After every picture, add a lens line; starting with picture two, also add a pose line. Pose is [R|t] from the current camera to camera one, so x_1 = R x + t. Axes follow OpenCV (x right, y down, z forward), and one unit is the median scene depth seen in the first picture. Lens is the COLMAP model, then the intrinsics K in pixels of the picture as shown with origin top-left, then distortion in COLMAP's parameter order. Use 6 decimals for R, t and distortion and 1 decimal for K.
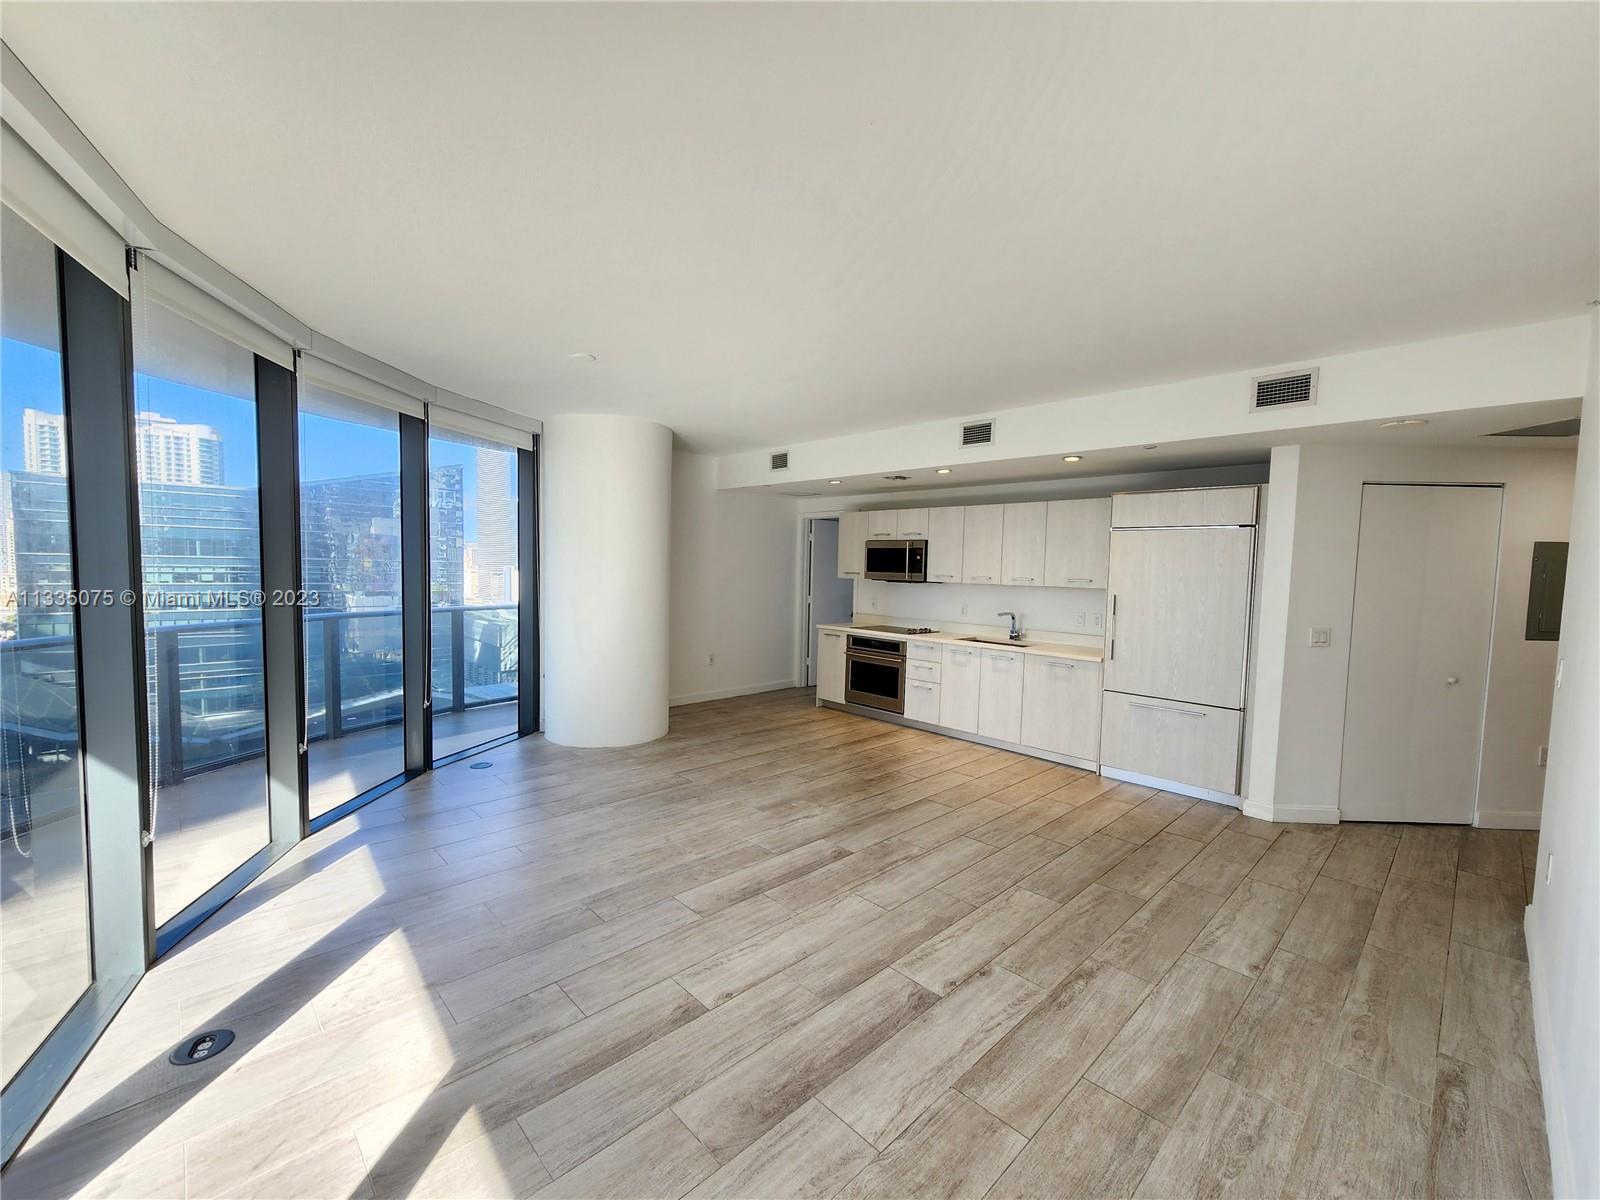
lens RADIAL K [[658.6, 0, 796.2], [0, 658.6, 608.5], [0, 0, 1]] dist [-0.000909, -0.000071]
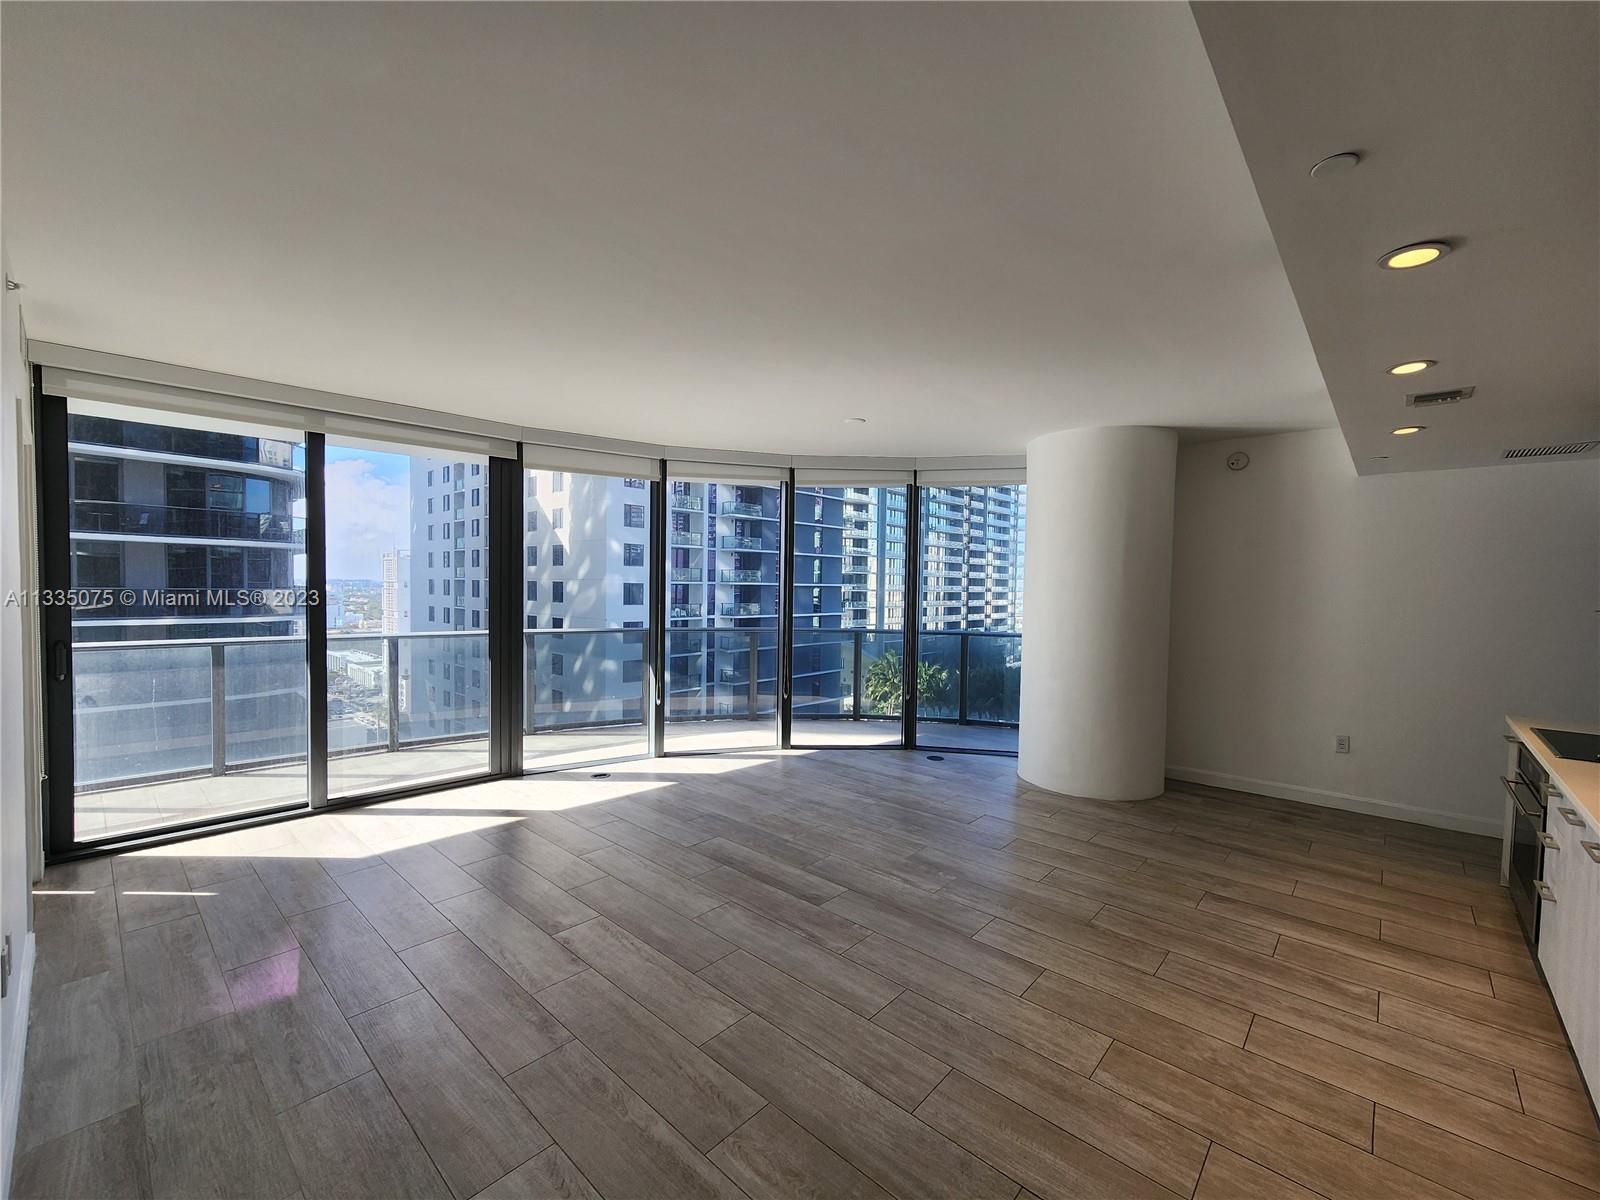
lens RADIAL K [[658.6, 0, 796.2], [0, 658.6, 608.5], [0, 0, 1]] dist [-0.000909, -0.000071]
pose [[0.070947, 0.012235, -0.997405, 0.638202], [-0.082140, 0.996600, 0.006383, -0.019097], [0.994092, 0.081474, 0.071710, 0.581953]]
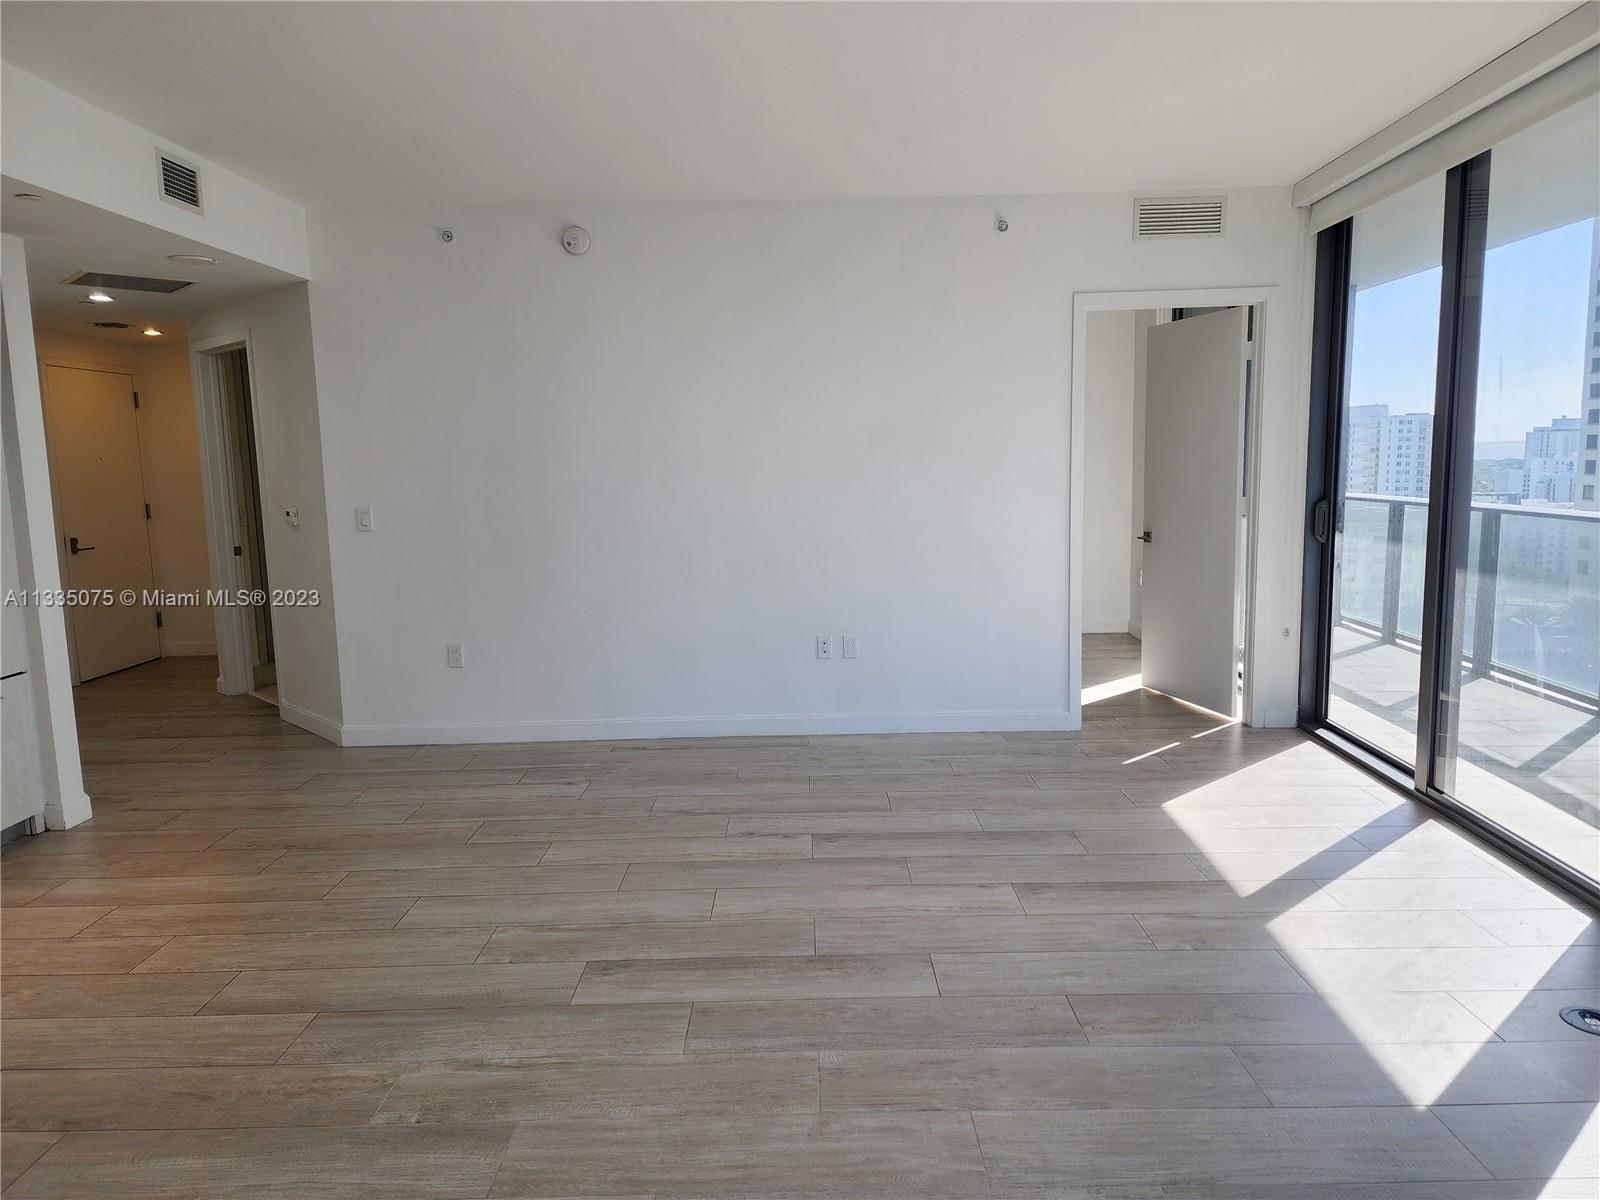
lens RADIAL K [[1070.1, 0, 801.5], [0, 1070.1, 594.9], [0, 0, 1]] dist [0.073531, -0.064082]
pose [[-0.721892, -0.097951, 0.685038, -0.408055], [0.050579, 0.979816, 0.193399, -0.055999], [-0.690155, 0.174261, -0.702367, 0.962296]]
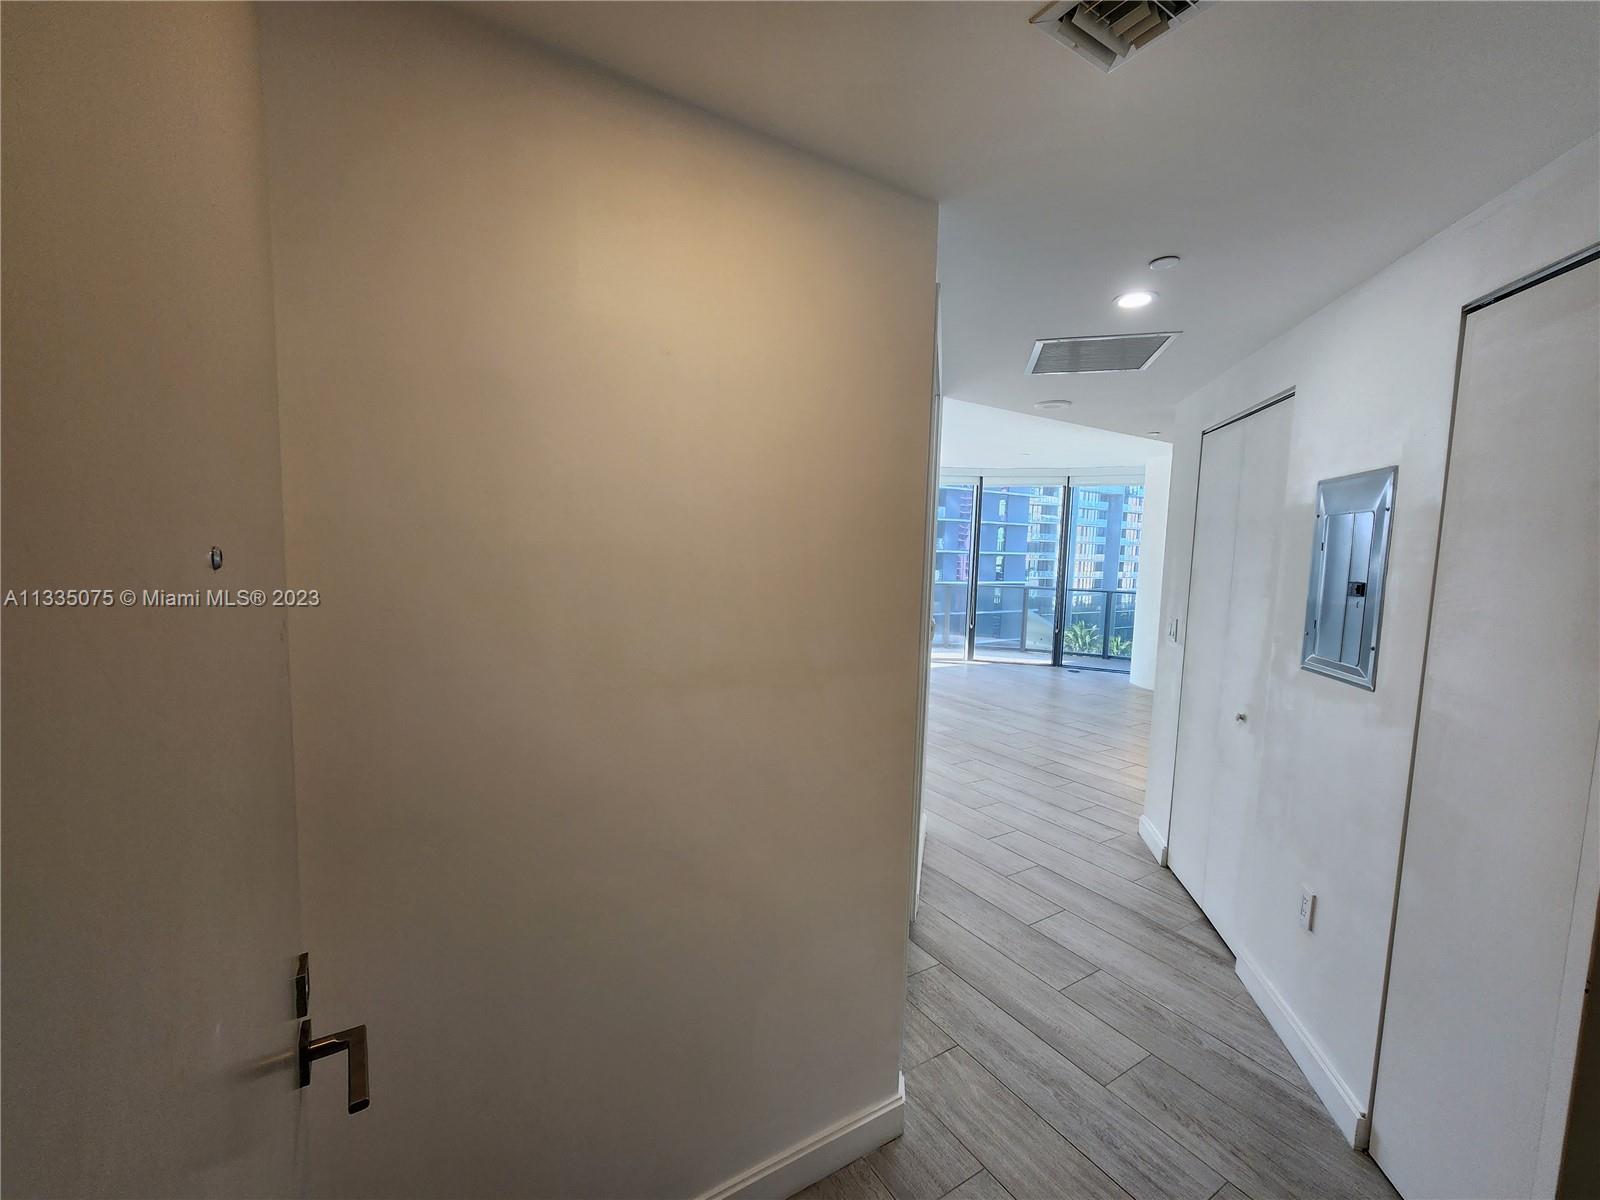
lens RADIAL K [[658.6, 0, 796.2], [0, 658.6, 608.5], [0, 0, 1]] dist [-0.000909, -0.000071]
pose [[-0.196065, 0.060493, -0.978723, 1.296035], [-0.100071, 0.991650, 0.081339, -0.002372], [0.975471, 0.113890, -0.188374, 0.528274]]
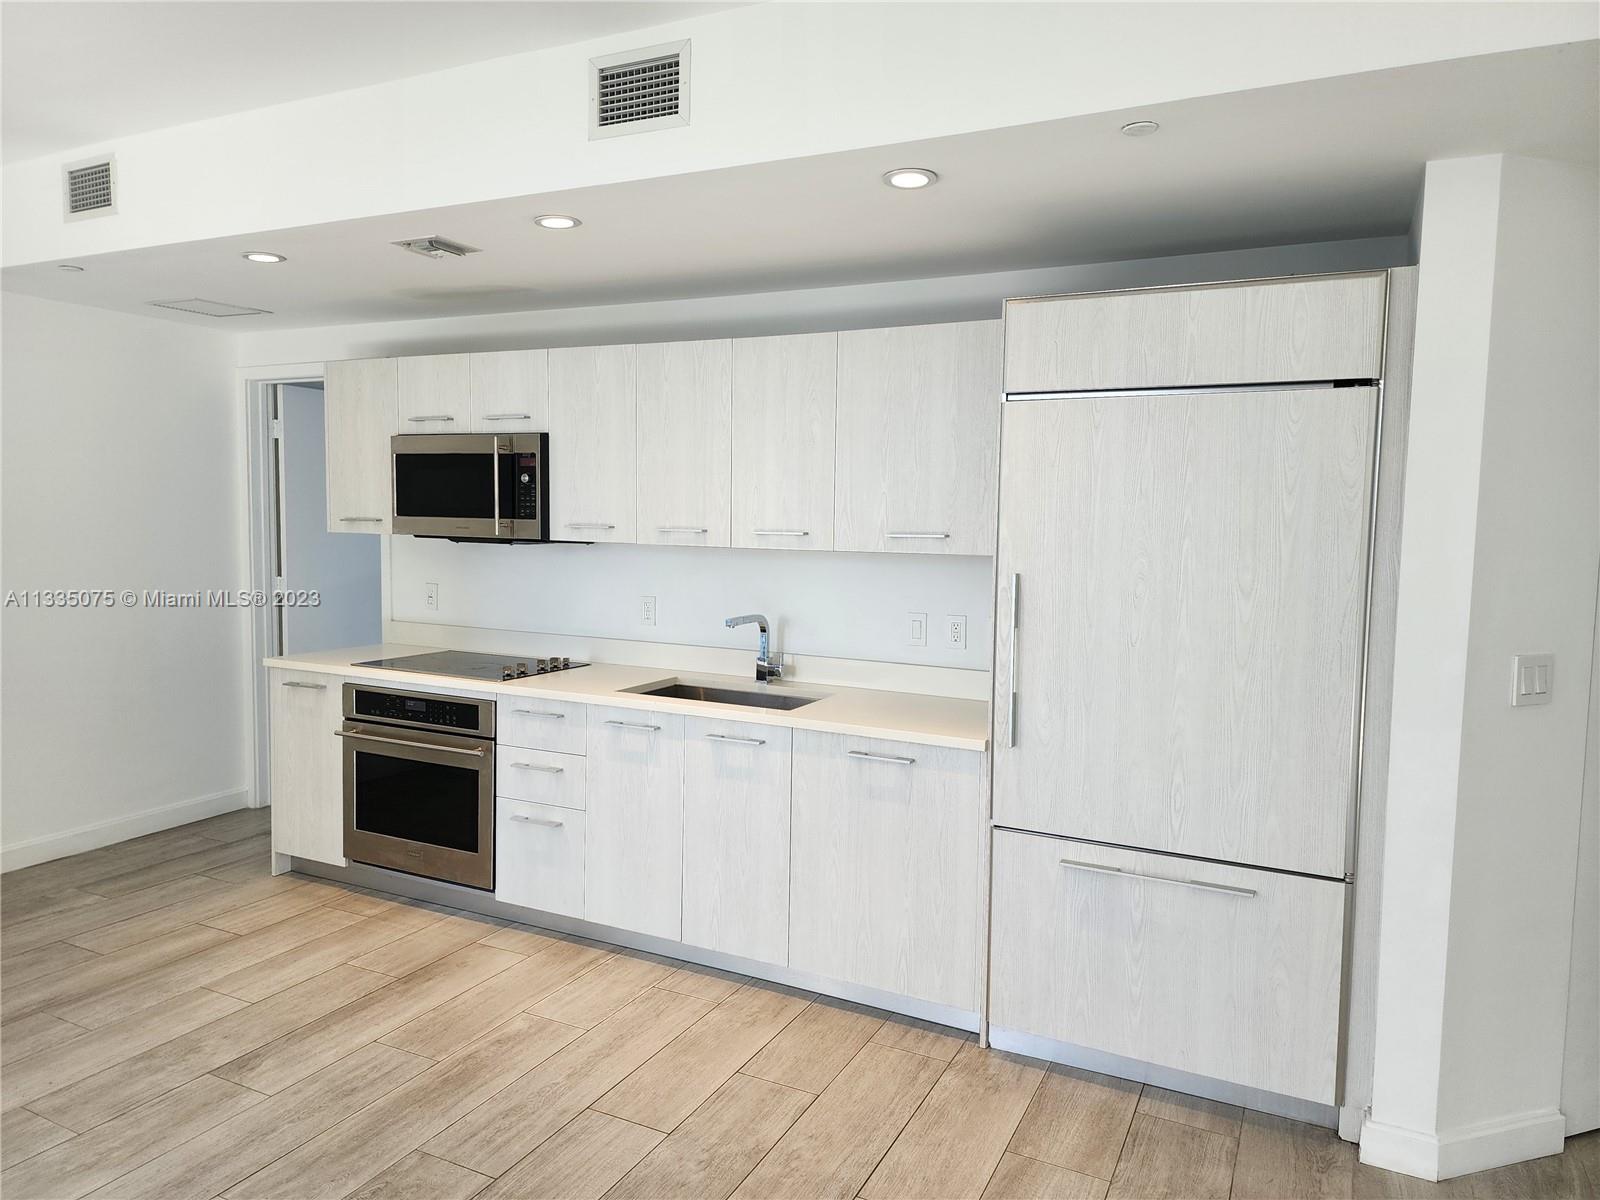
lens RADIAL K [[1070.1, 0, 801.5], [0, 1070.1, 594.9], [0, 0, 1]] dist [0.073531, -0.064082]
pose [[0.939879, -0.032226, 0.339985, 0.145914], [0.026527, 0.999419, 0.021399, -0.022096], [-0.340477, -0.011094, 0.940188, 0.423660]]
